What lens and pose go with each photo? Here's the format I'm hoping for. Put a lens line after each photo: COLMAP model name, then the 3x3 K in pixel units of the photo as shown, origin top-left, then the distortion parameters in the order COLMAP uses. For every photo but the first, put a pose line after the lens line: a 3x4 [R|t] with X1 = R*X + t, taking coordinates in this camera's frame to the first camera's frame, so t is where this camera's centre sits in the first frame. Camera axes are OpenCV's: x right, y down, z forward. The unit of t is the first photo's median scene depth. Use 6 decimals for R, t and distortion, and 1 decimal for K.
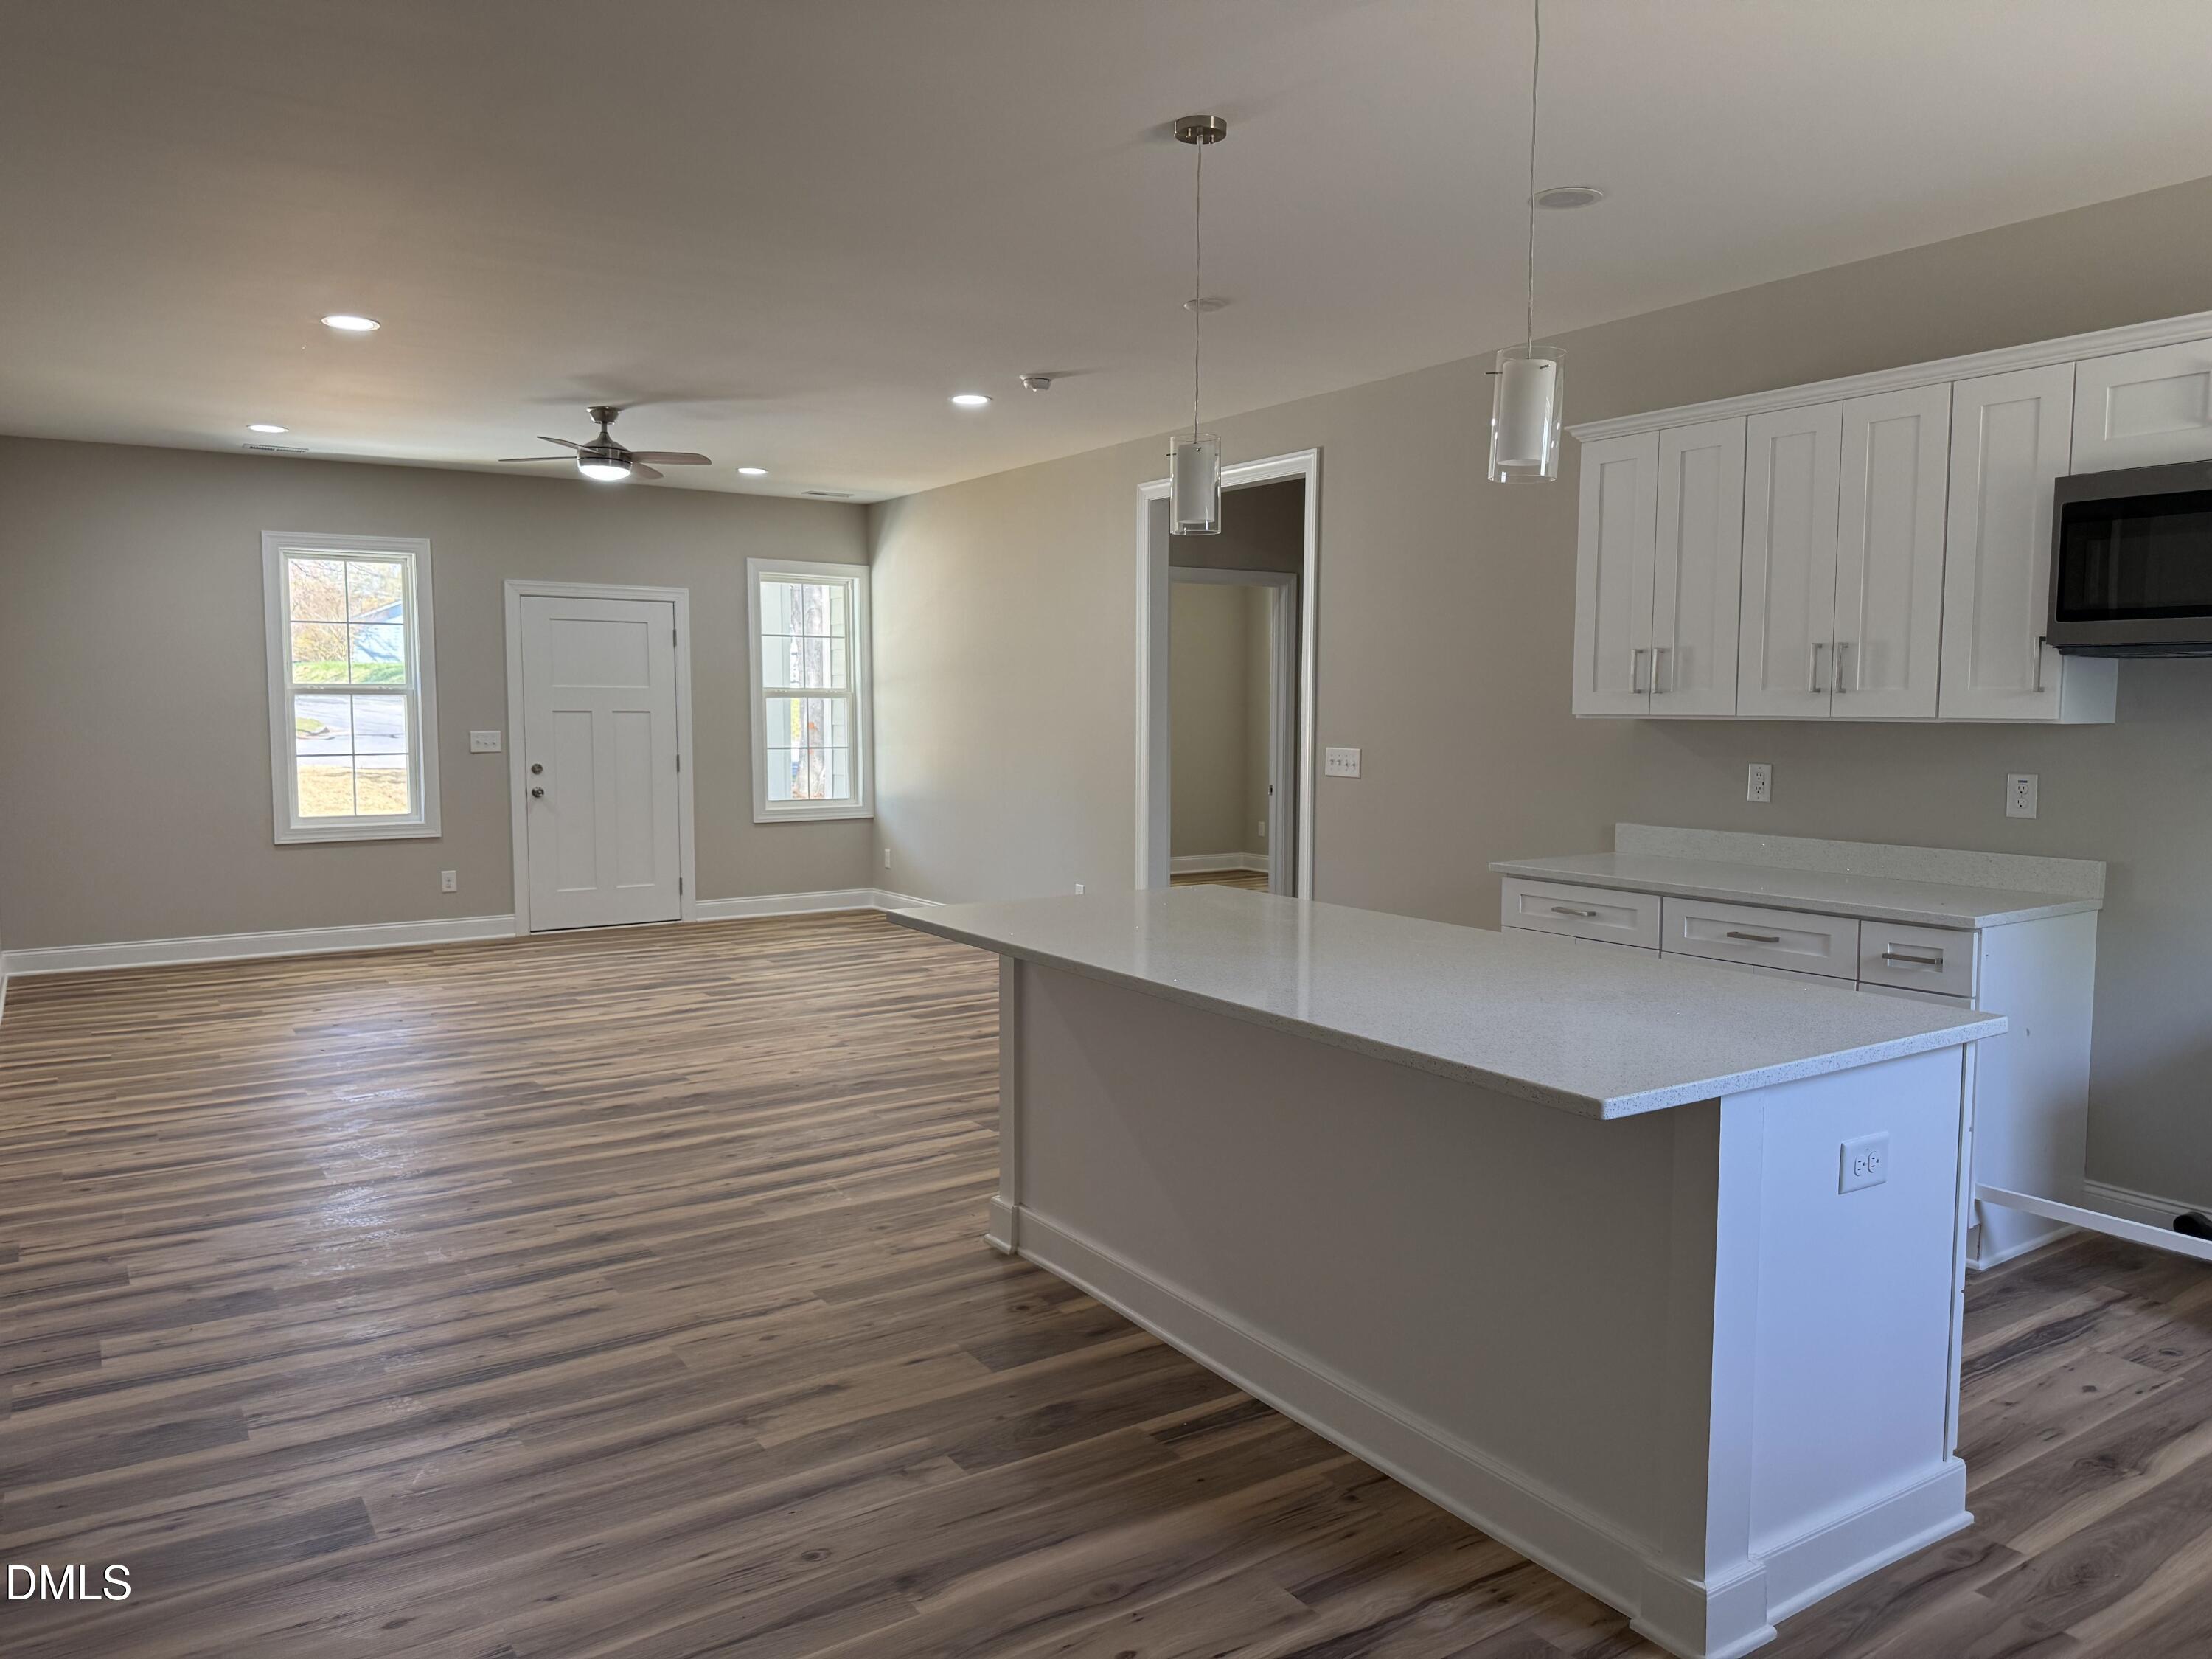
lens RADIAL K [[1543.3, 0, 1100.6], [0, 1543.3, 823.1], [0, 0, 1]] dist [0.137246, -0.207645]
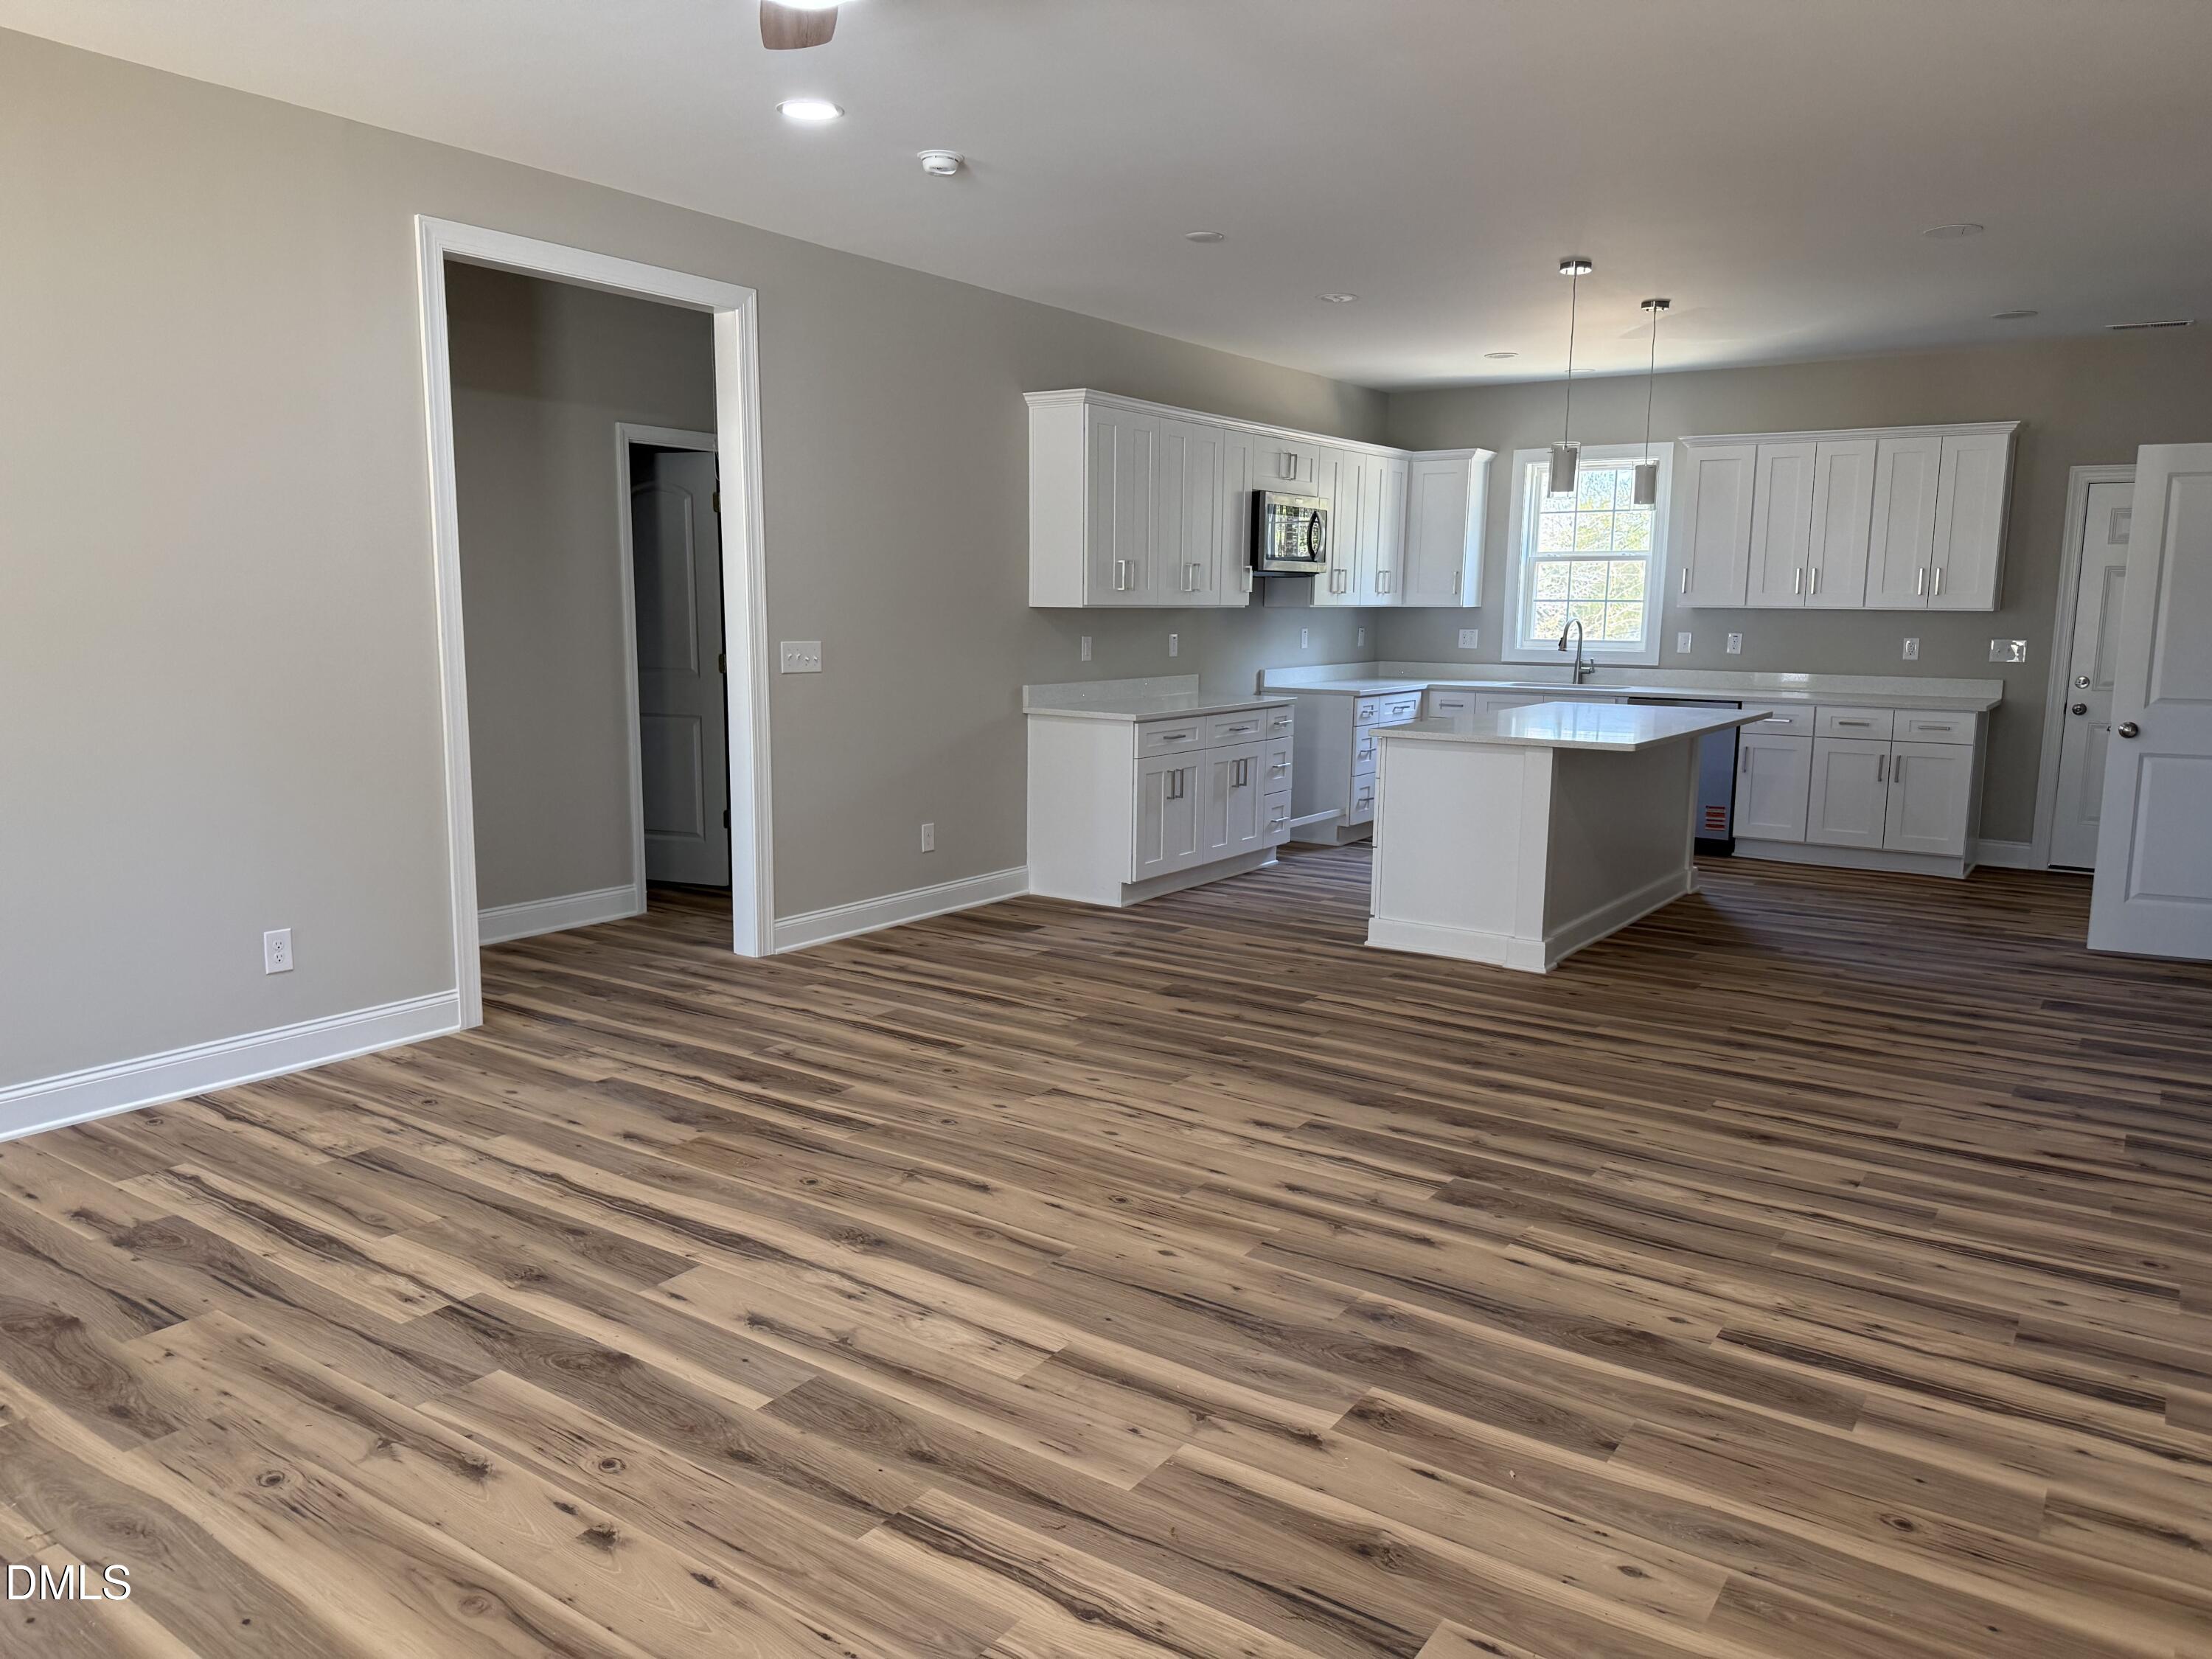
lens RADIAL K [[1543.3, 0, 1100.6], [0, 1543.3, 823.1], [0, 0, 1]] dist [0.137246, -0.207645]
pose [[-0.370690, -0.138953, 0.918303, -1.084713], [0.063014, 0.982704, 0.174134, -0.129607], [-0.926617, 0.122416, -0.355523, 1.653491]]
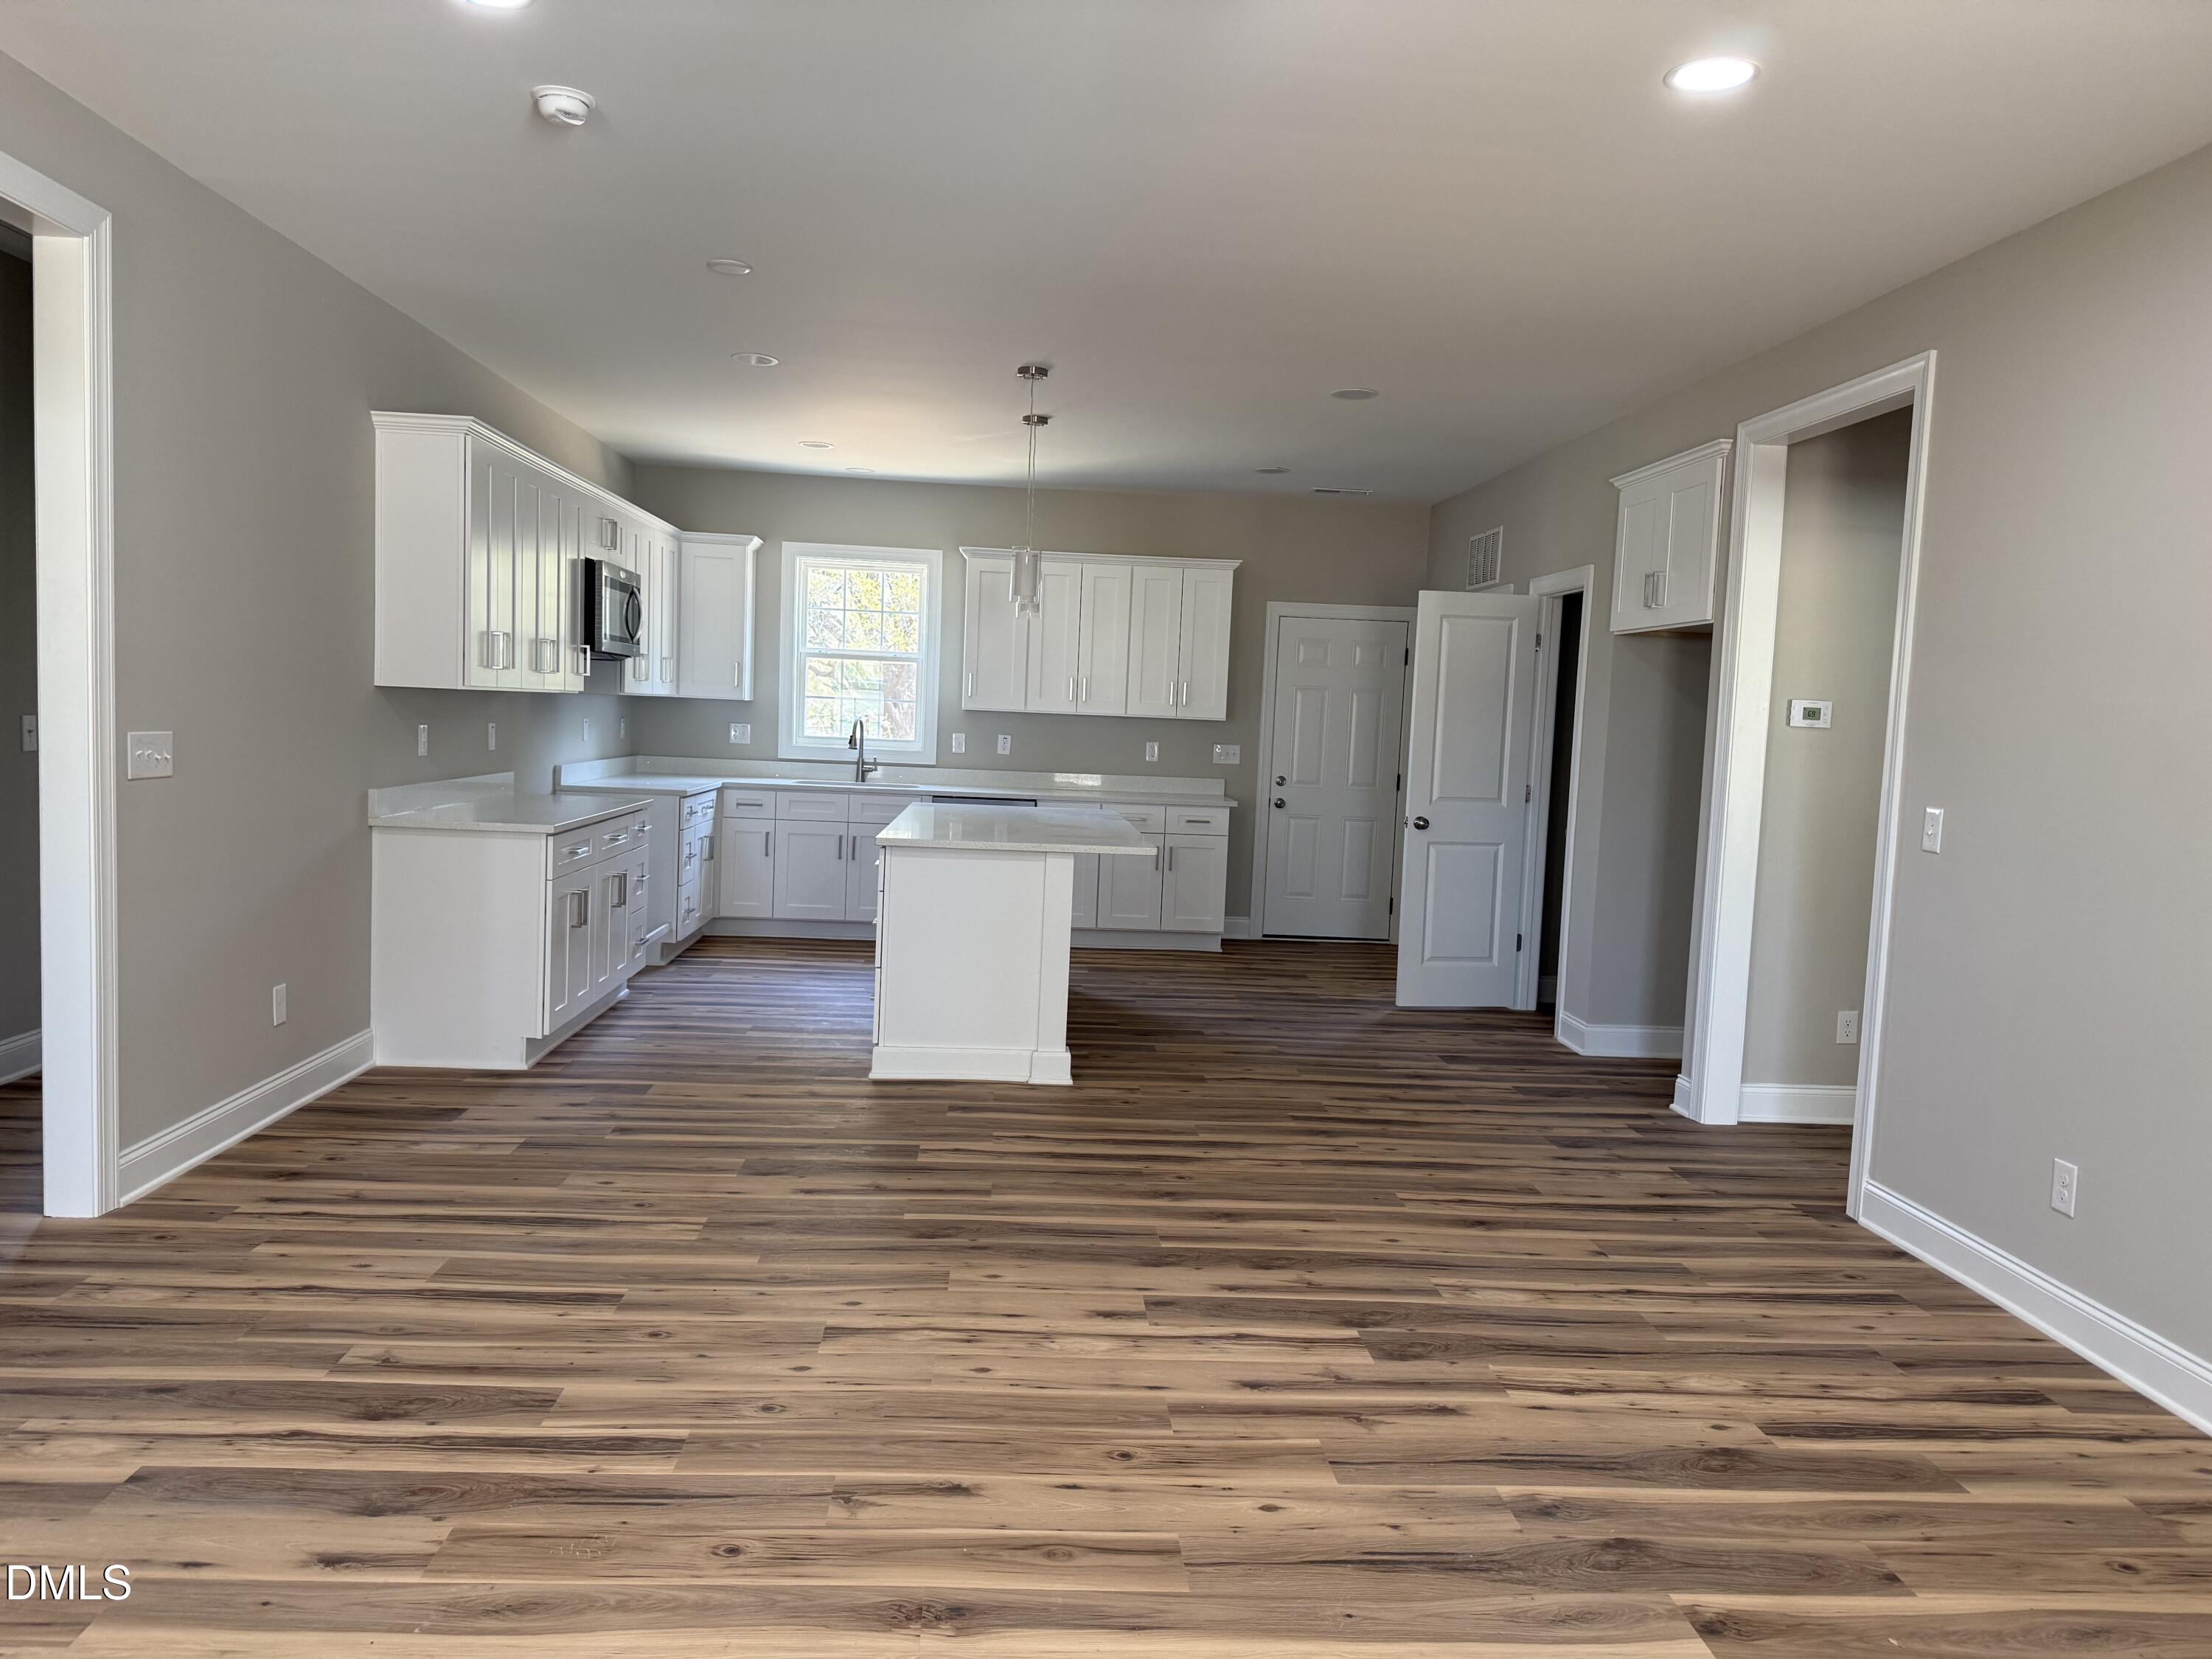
lens RADIAL K [[1544.9, 0, 1095.6], [0, 1544.9, 830.7], [0, 0, 1]] dist [0.079649, -0.105932]
pose [[-0.864177, -0.076508, 0.497338, -0.678428], [-0.003623, 0.989294, 0.145892, -0.144115], [-0.503176, 0.124275, -0.855202, 1.896975]]
